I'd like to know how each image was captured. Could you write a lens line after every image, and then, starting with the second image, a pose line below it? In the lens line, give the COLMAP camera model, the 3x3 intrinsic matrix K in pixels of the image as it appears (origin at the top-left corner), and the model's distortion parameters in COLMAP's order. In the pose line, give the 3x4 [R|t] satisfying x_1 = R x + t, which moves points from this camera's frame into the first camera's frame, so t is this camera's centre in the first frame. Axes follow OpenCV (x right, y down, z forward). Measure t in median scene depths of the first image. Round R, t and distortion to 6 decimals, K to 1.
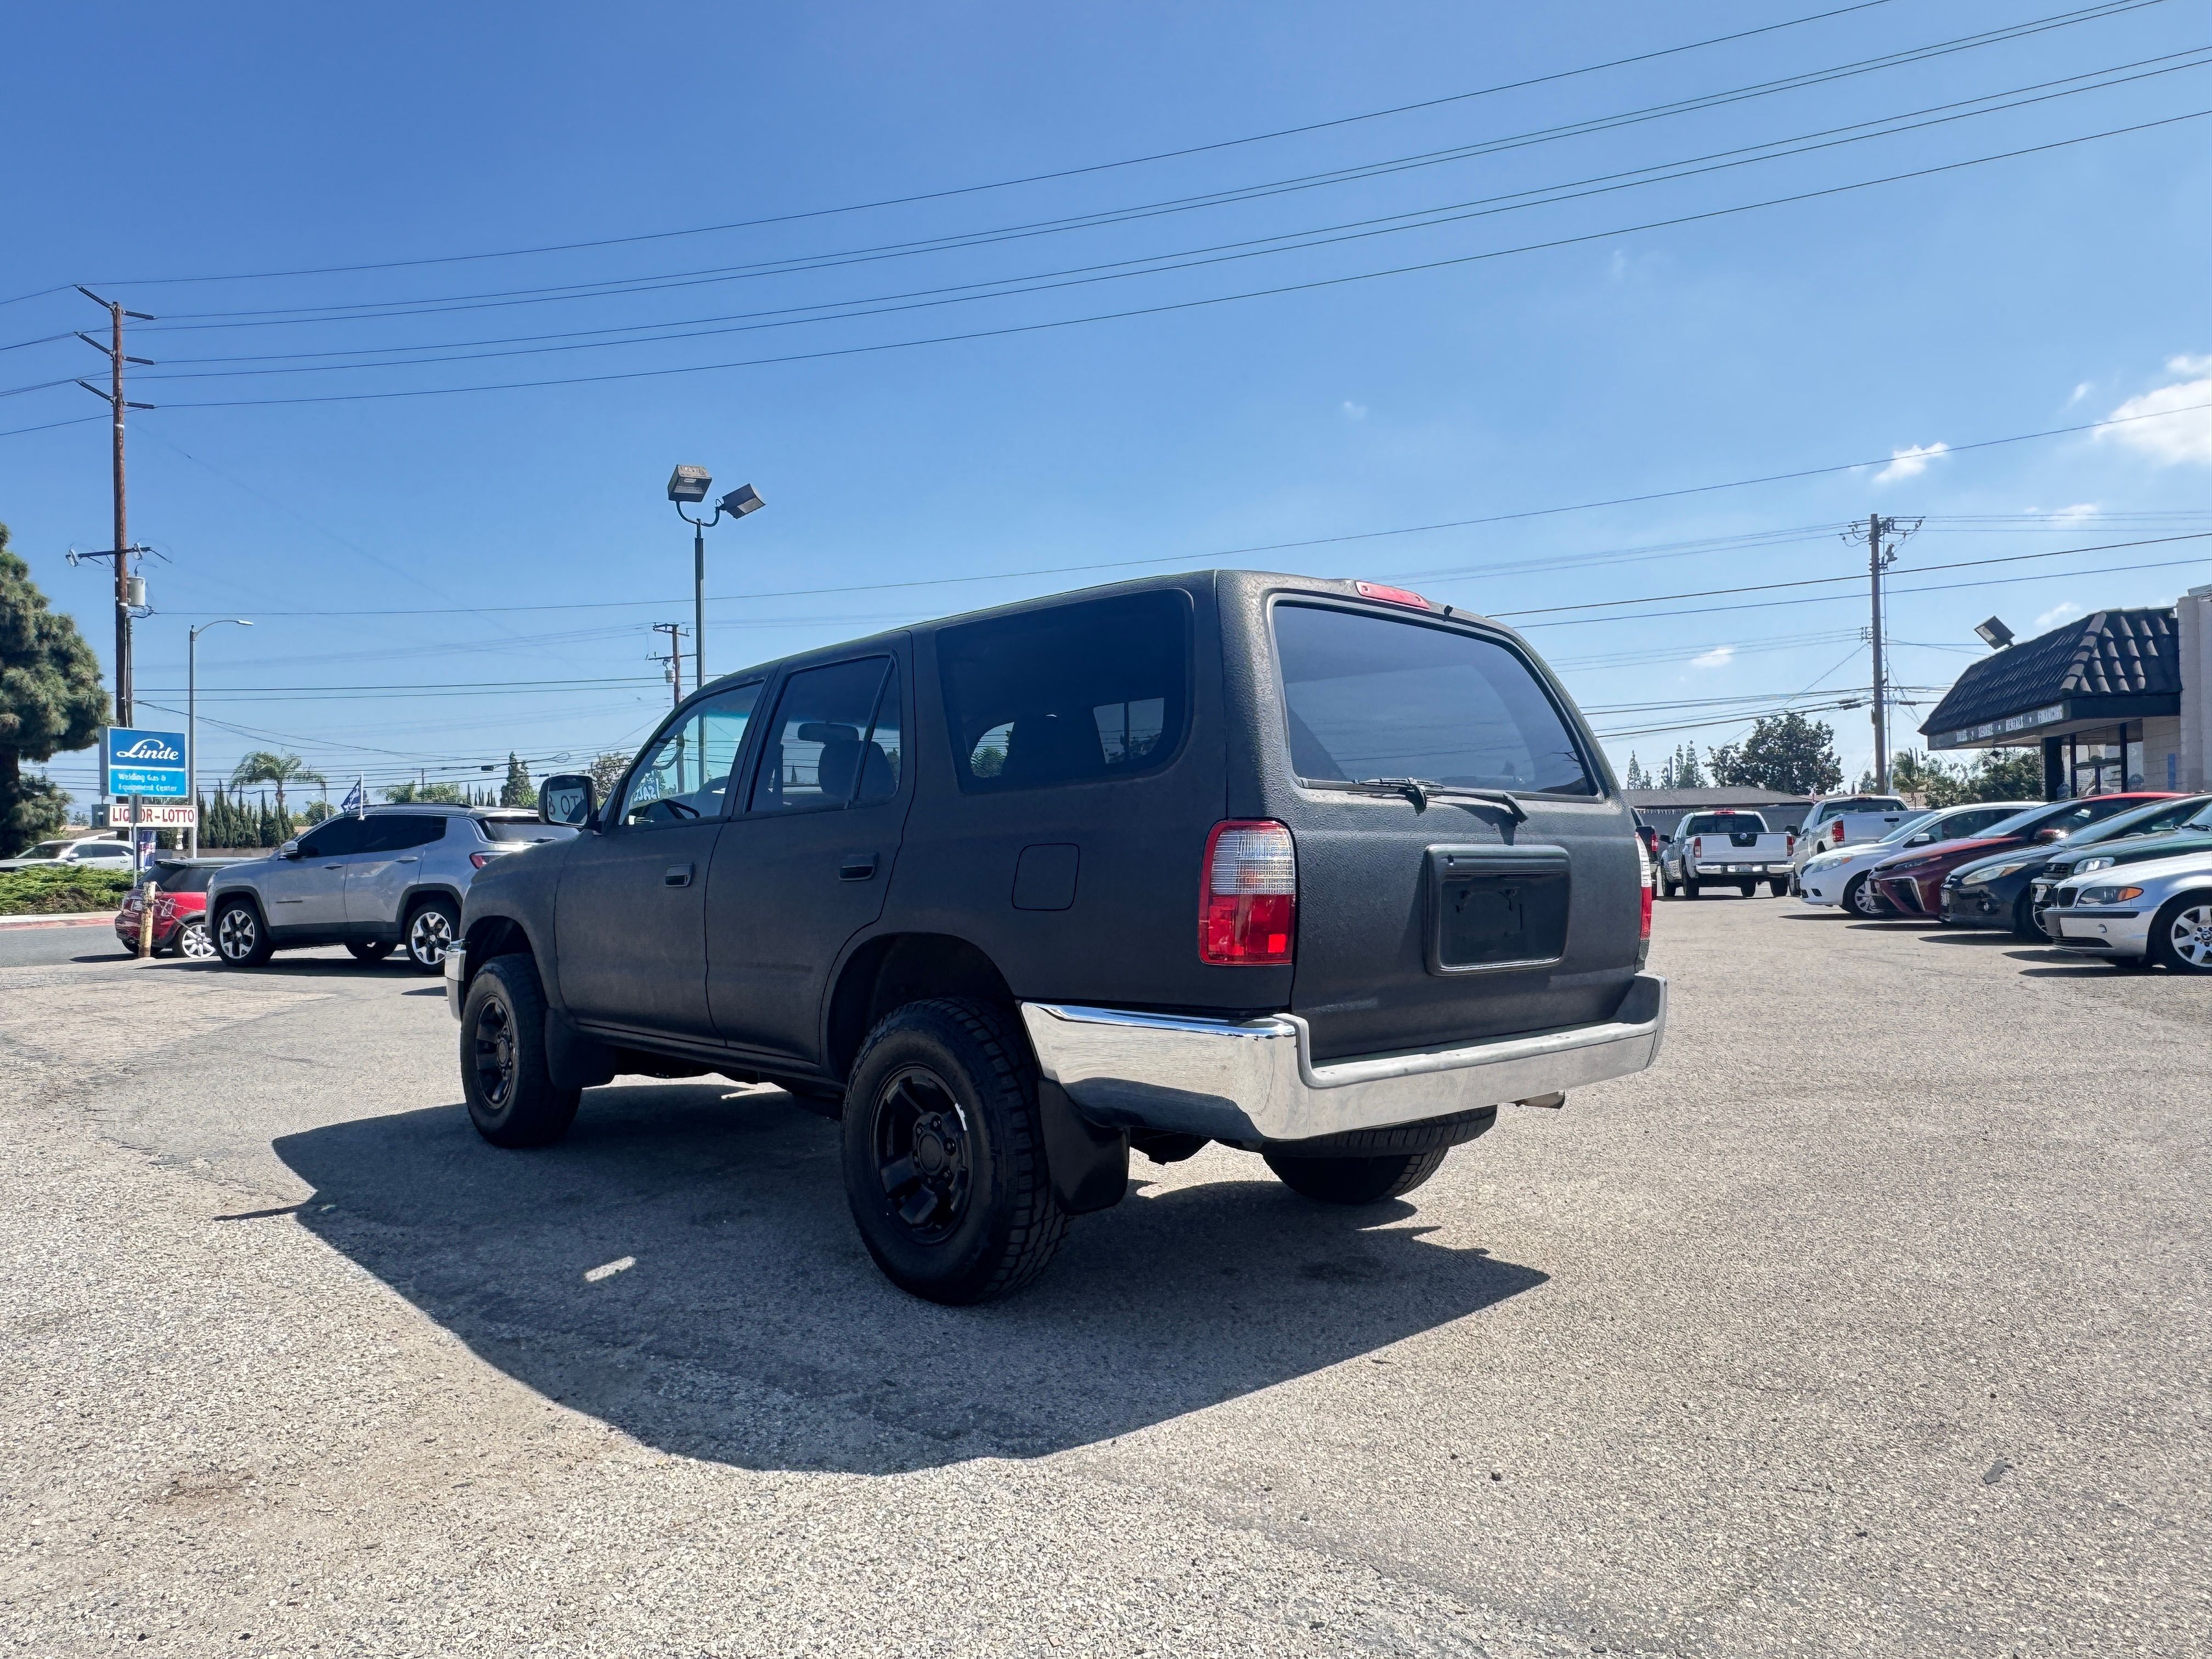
lens RADIAL K [[1479.1, 0, 1093.9], [0, 1479.1, 834.3], [0, 0, 1]] dist [-0.004823, 0.002334]
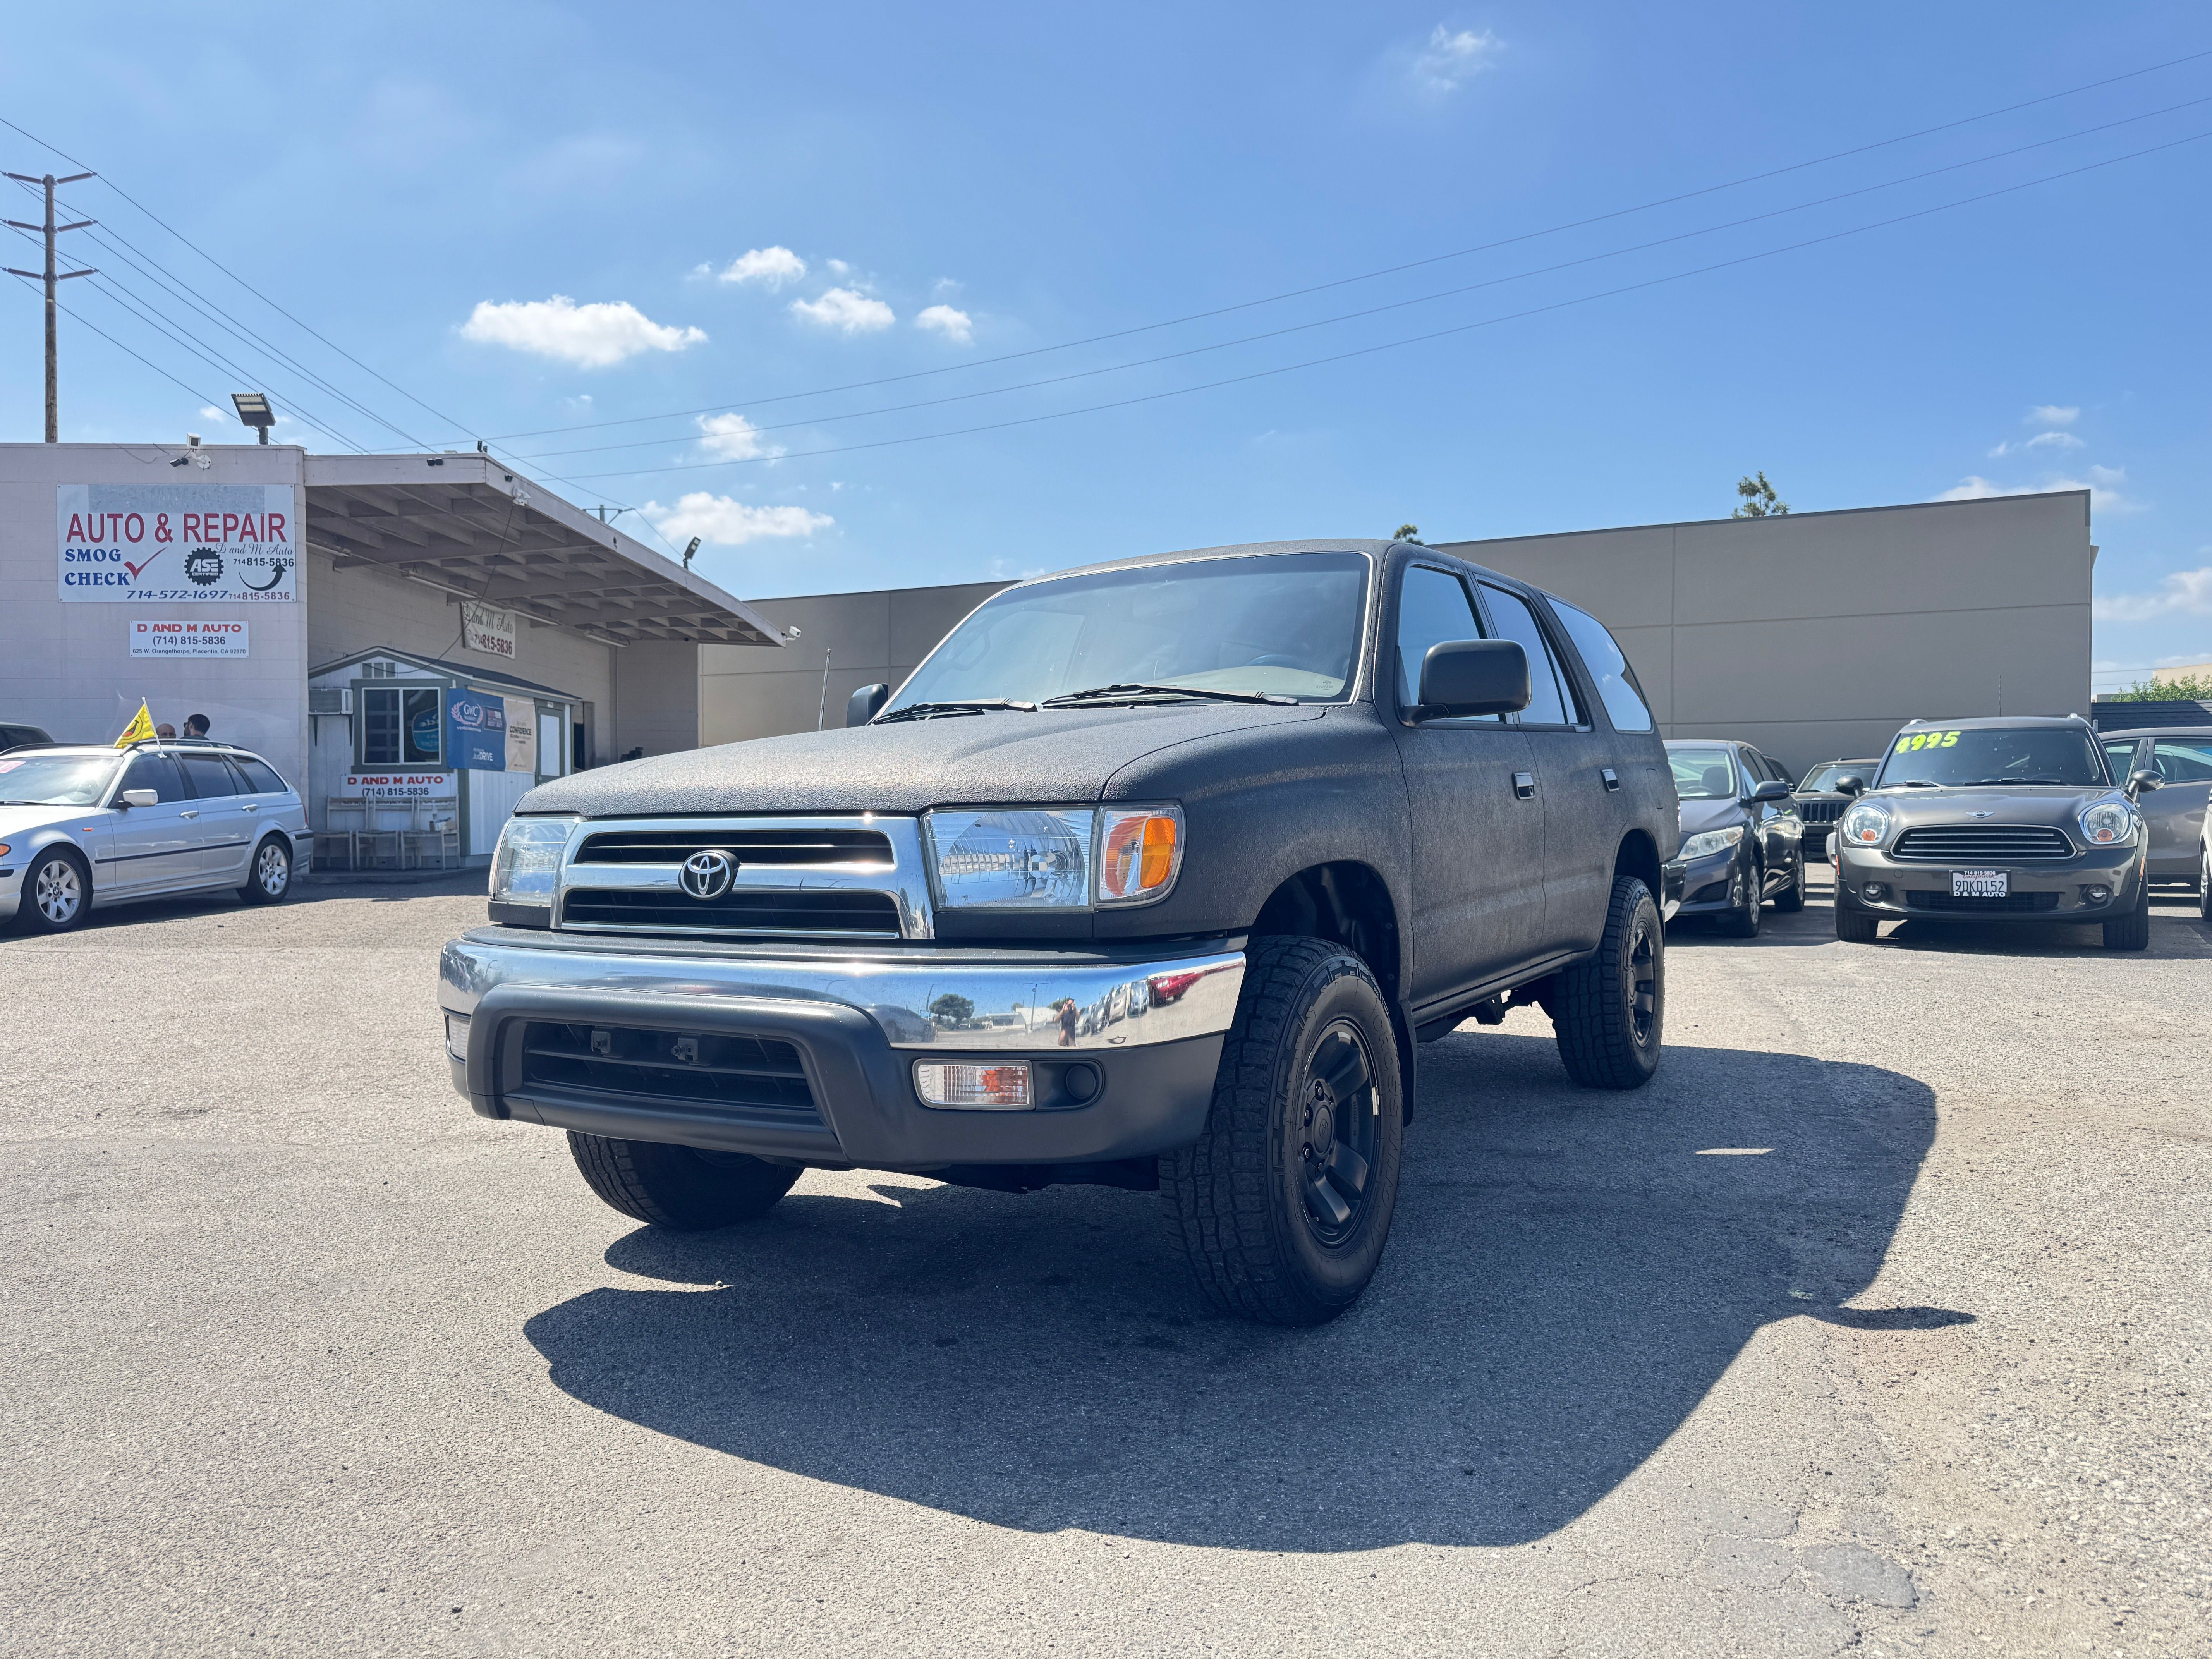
lens RADIAL K [[1568.5, 0, 1105.1], [0, 1568.5, 811.2], [0, 0, 1]] dist [0.034931, -0.042005]
pose [[-0.297092, 0.007854, 0.954816, -0.891930], [-0.004413, 0.999944, -0.009599, 0.042583], [-0.954839, -0.007066, -0.297041, 1.227587]]
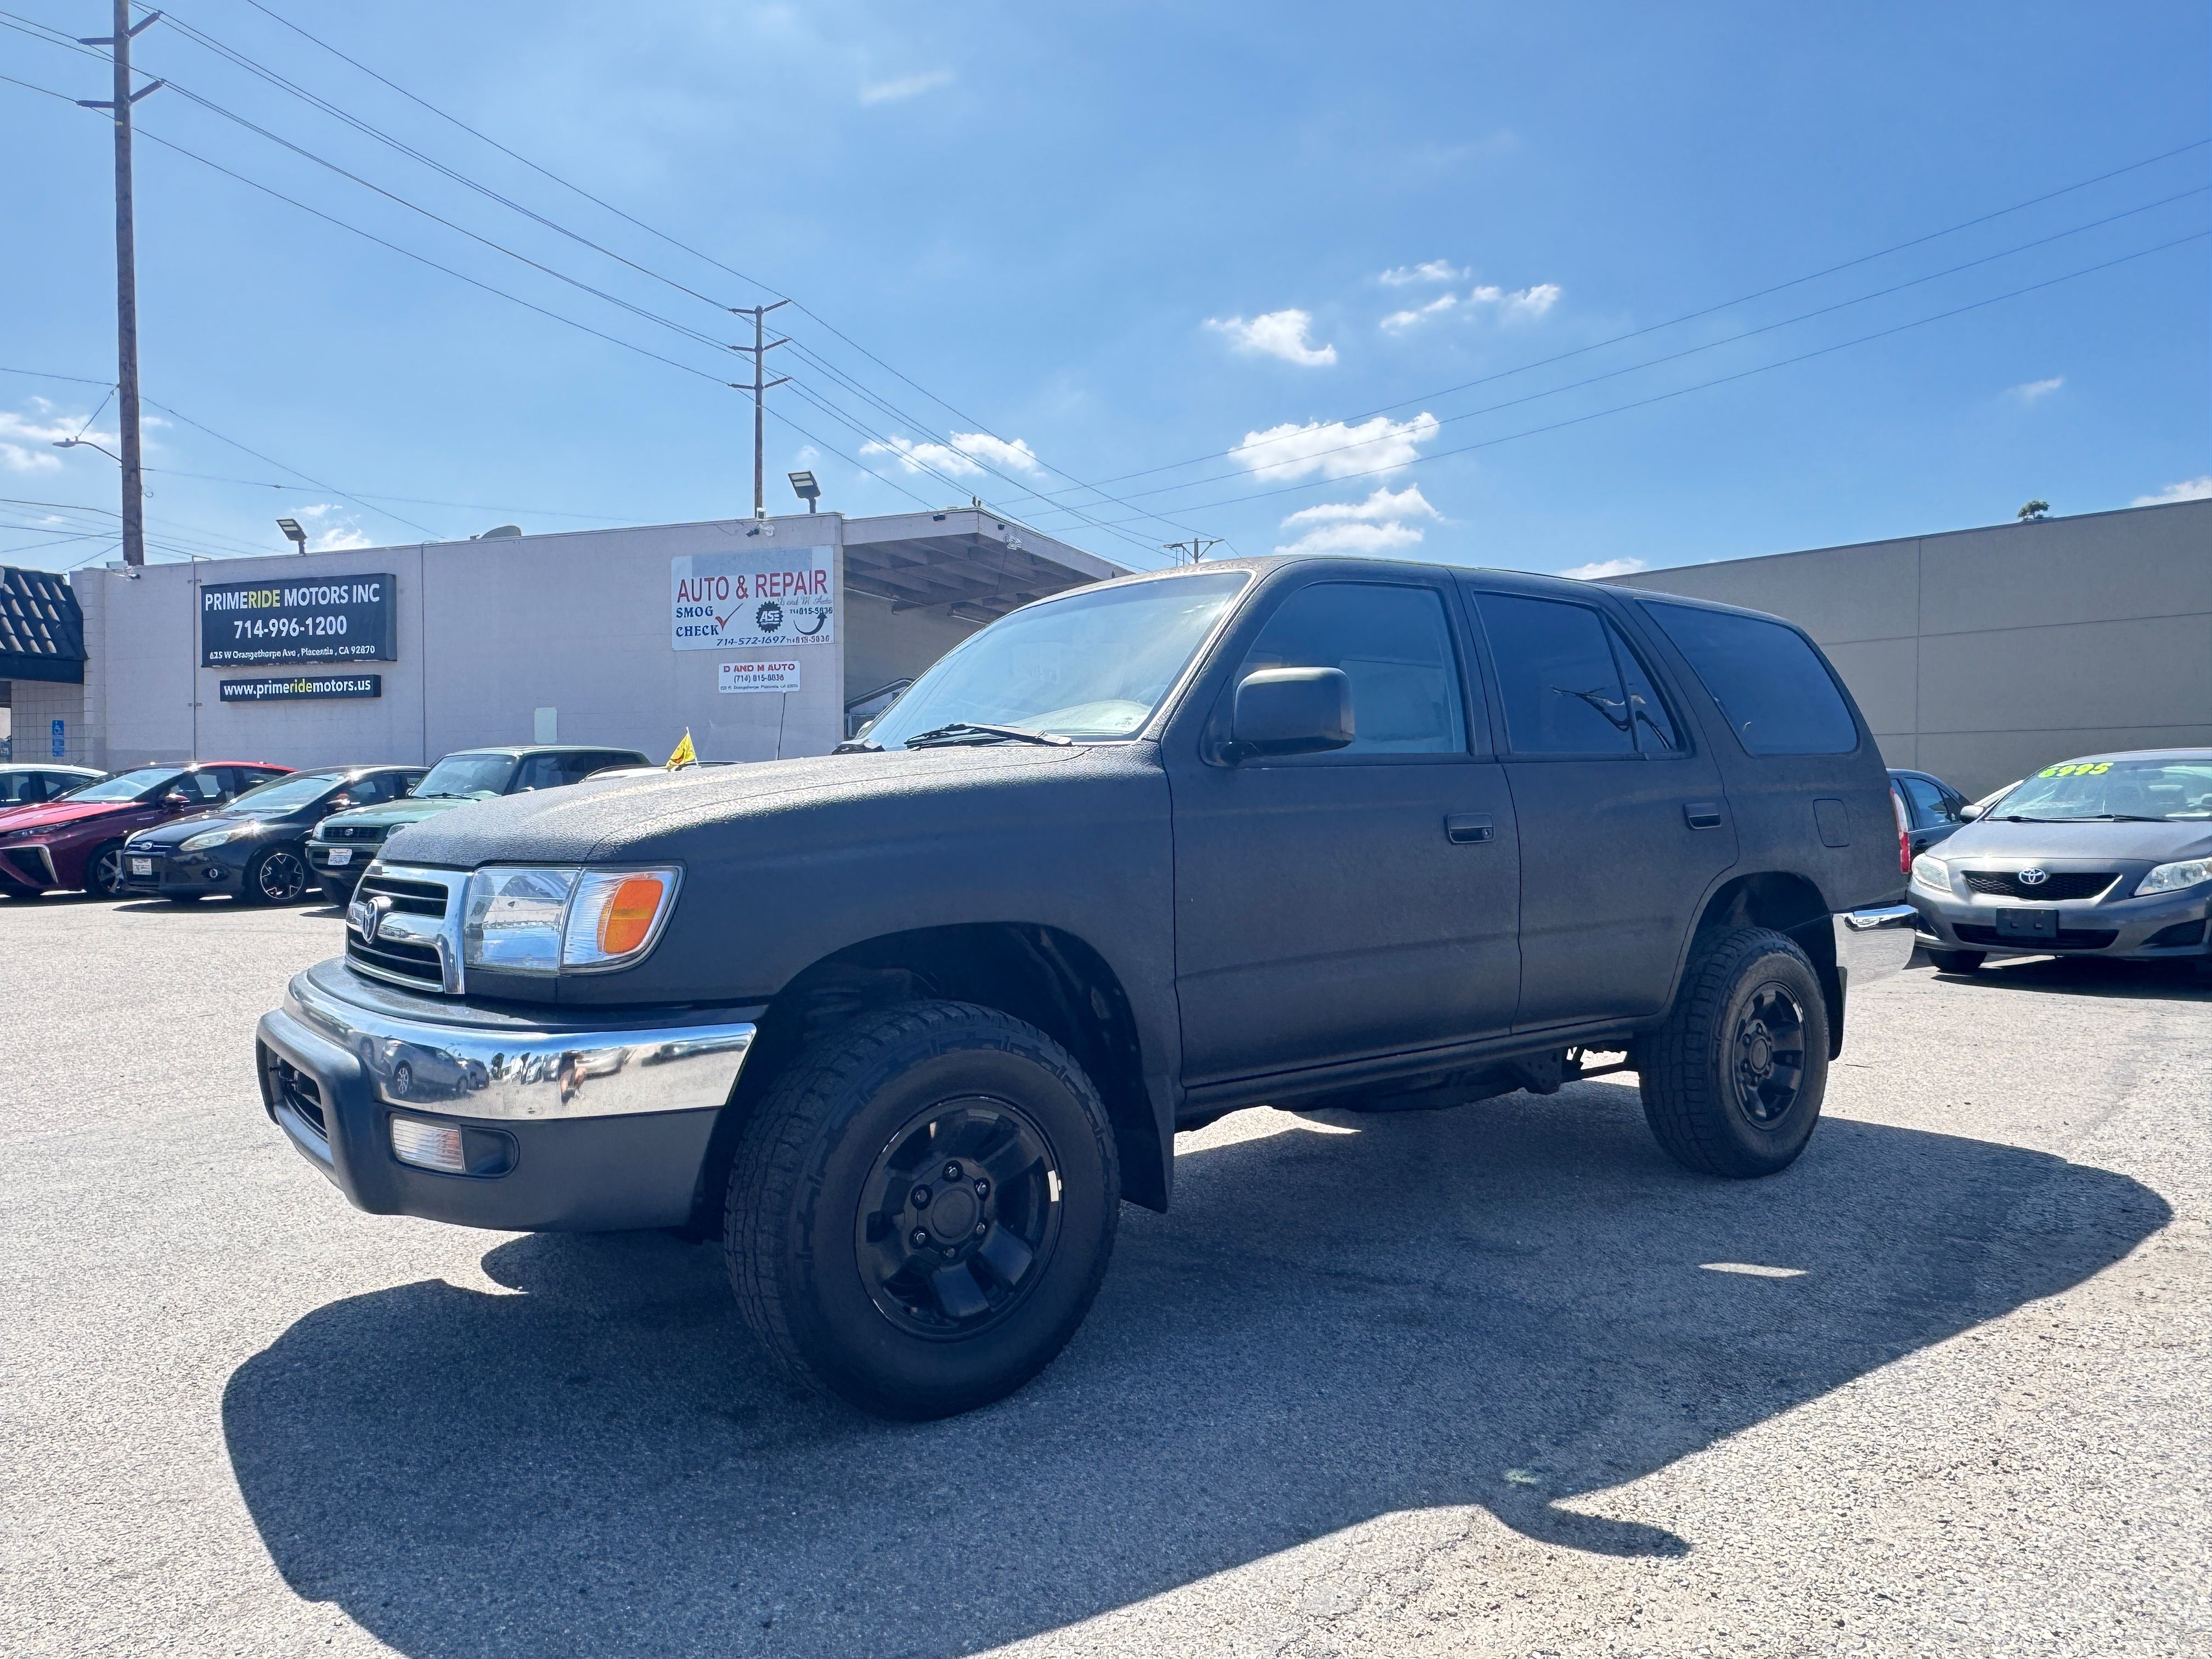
lens RADIAL K [[1479.1, 0, 1091.6], [0, 1479.1, 828.1], [0, 0, 1]] dist [-0.004823, 0.002334]
pose [[0.093663, -0.002771, 0.995600, -0.861138], [-0.013249, 0.999904, 0.004030, 0.021638], [-0.995516, -0.013568, 0.093617, 0.909071]]
